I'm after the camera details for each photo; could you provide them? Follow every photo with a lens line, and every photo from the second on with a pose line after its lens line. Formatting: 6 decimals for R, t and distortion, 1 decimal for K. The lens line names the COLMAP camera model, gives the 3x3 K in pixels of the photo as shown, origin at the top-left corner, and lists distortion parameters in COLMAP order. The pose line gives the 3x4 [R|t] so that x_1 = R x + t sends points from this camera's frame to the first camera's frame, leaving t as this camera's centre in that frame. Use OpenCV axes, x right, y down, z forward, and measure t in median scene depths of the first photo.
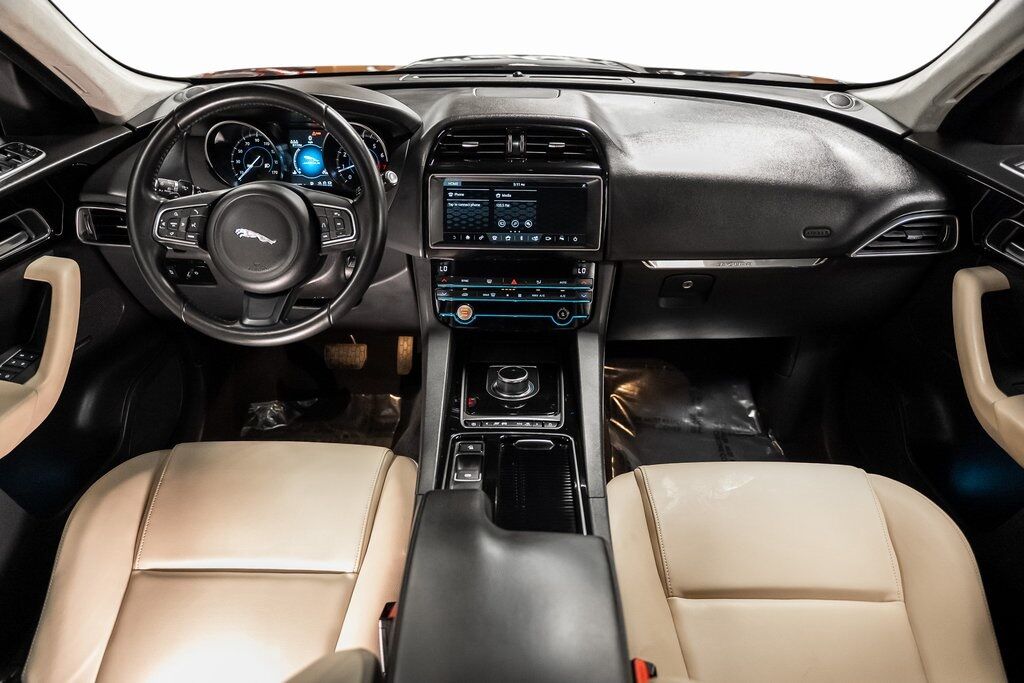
lens RADIAL K [[677.1, 0, 512.0], [0, 677.1, 341.5], [0, 0, 1]] dist [0.002351, -0.000650]
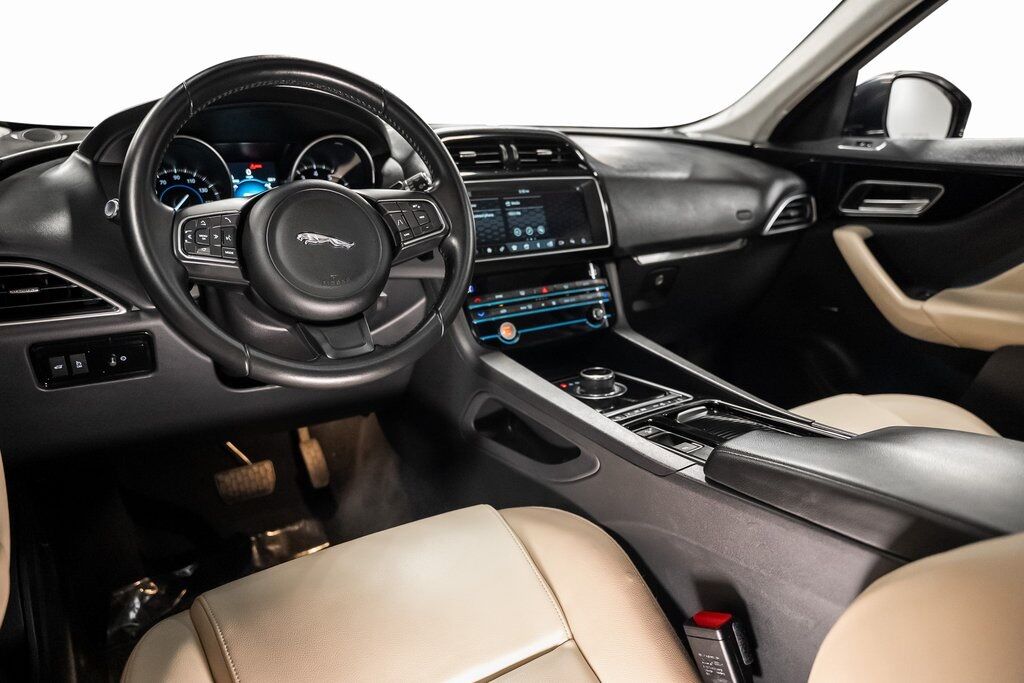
lens RADIAL K [[677.1, 0, 512.0], [0, 677.1, 341.5], [0, 0, 1]] dist [0.002351, -0.000650]
pose [[0.835576, -0.172050, 0.521738, -0.532464], [0.288443, 0.945658, -0.150104, 0.105248], [-0.467561, 0.275915, 0.839796, 0.263539]]
